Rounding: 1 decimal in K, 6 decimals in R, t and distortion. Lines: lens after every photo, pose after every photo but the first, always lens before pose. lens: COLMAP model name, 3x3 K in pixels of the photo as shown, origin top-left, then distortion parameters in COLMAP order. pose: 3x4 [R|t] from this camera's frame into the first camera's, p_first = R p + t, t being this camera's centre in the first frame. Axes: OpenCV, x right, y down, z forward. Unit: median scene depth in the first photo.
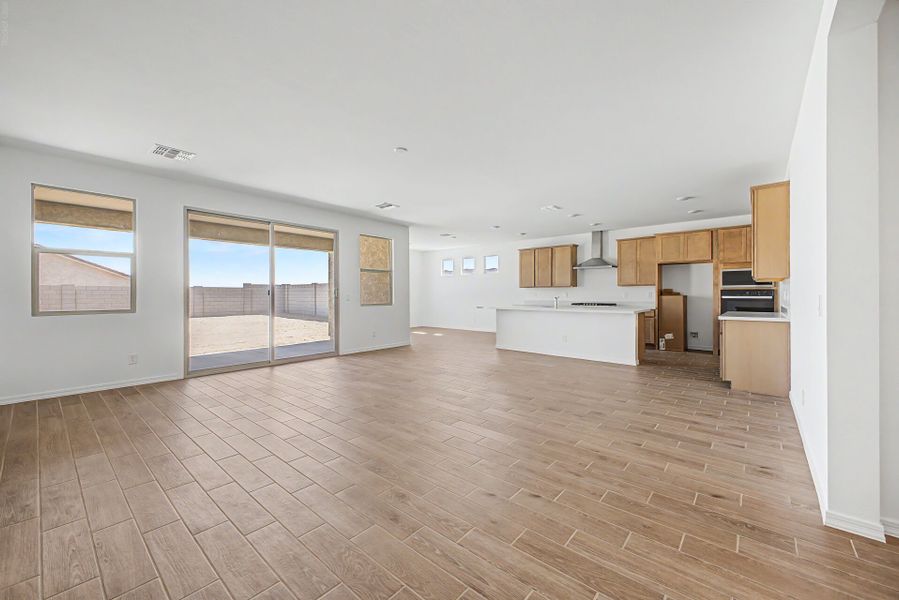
lens RADIAL K [[354.6, 0, 451.4], [0, 354.6, 295.7], [0, 0, 1]] dist [0.003281, 0.000179]
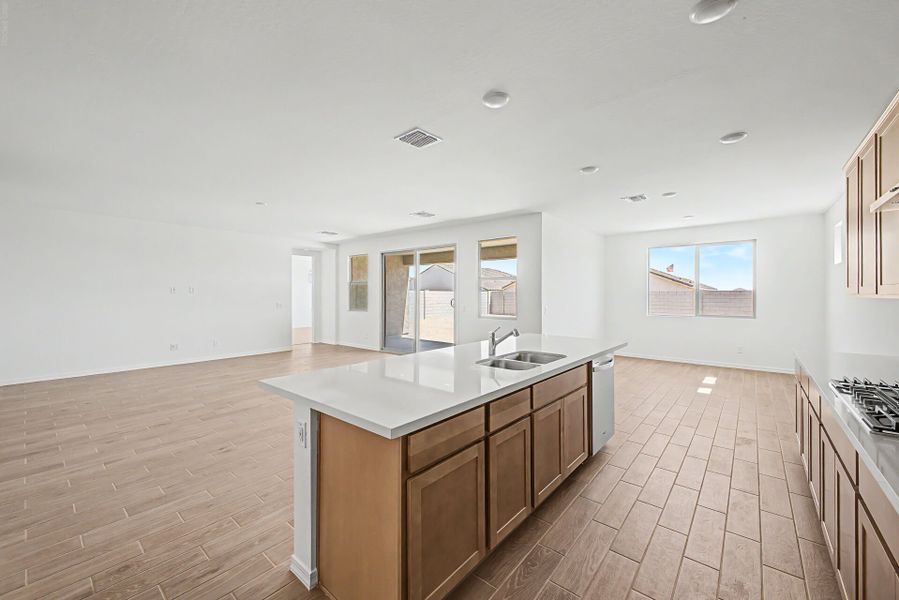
lens RADIAL K [[354.6, 0, 449.8], [0, 354.6, 296.3], [0, 0, 1]] dist [0.003281, 0.000179]
pose [[0.004162, -0.000696, -0.999991, 1.312343], [-0.010947, 0.999940, -0.000742, -0.055460], [0.999931, 0.010950, 0.004155, 1.827542]]
